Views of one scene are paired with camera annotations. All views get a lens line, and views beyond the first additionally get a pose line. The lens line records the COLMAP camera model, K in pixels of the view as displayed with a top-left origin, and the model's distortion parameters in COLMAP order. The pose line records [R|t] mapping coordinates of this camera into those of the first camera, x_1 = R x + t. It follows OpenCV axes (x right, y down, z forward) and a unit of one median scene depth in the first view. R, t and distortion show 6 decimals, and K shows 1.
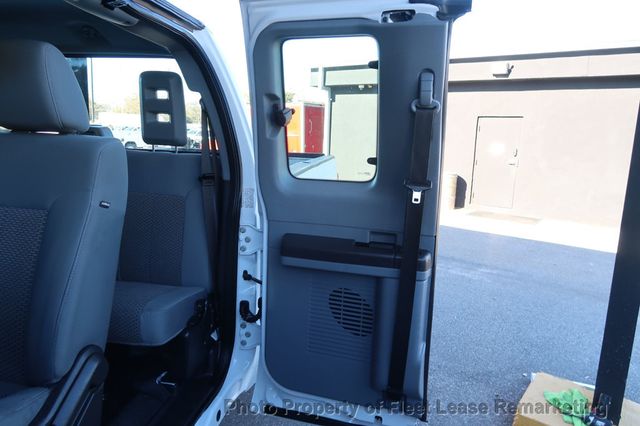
lens RADIAL K [[443.1, 0, 319.1], [0, 443.1, 211.0], [0, 0, 1]] dist [-0.024072, 0.009402]
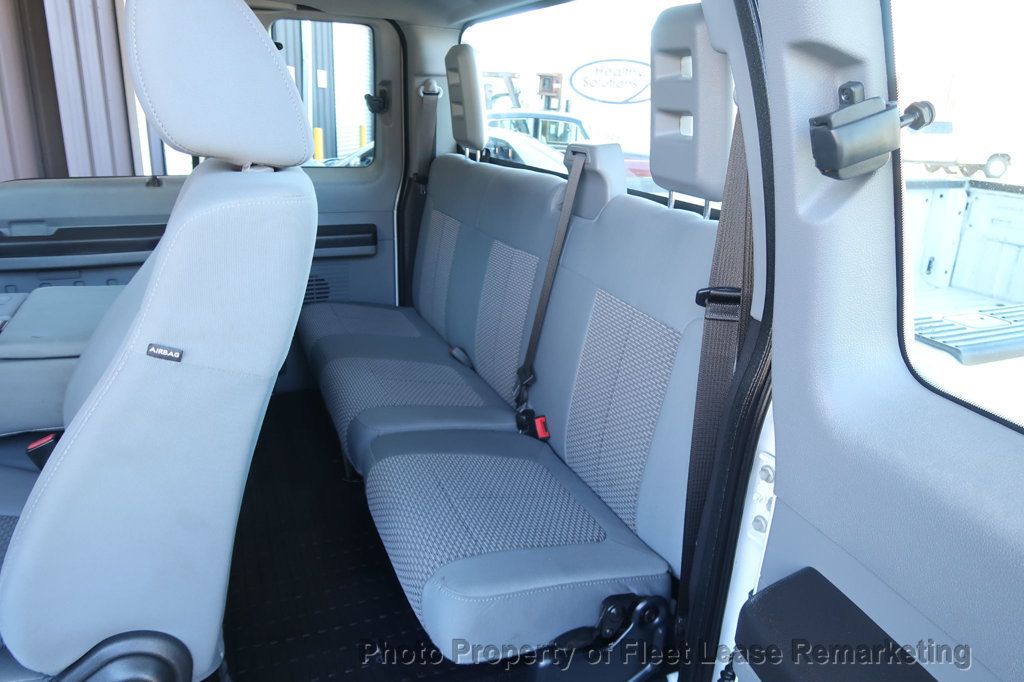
lens RADIAL K [[709.0, 0, 510.6], [0, 709.0, 337.8], [0, 0, 1]] dist [-0.024072, 0.009402]
pose [[0.514030, 0.252112, -0.819886, 0.142328], [-0.161090, 0.967198, 0.196414, -0.132399], [0.842510, 0.031112, 0.537781, 0.556532]]
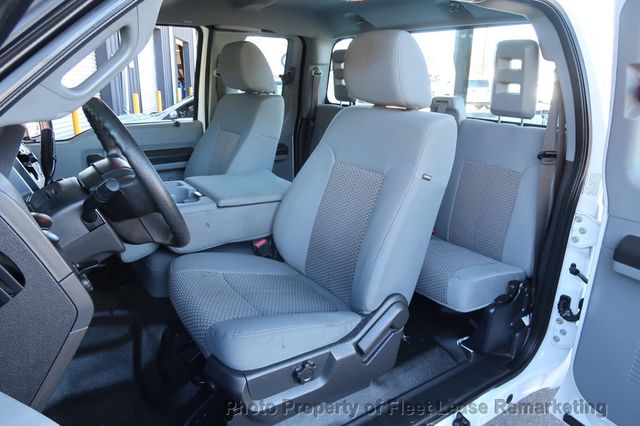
lens RADIAL K [[443.1, 0, 319.1], [0, 443.1, 211.0], [0, 0, 1]] dist [-0.024072, 0.009402]
pose [[0.686334, 0.188810, -0.702350, 0.088014], [-0.115894, 0.981767, 0.150673, -0.046176], [0.717993, -0.022014, 0.695702, 0.016464]]
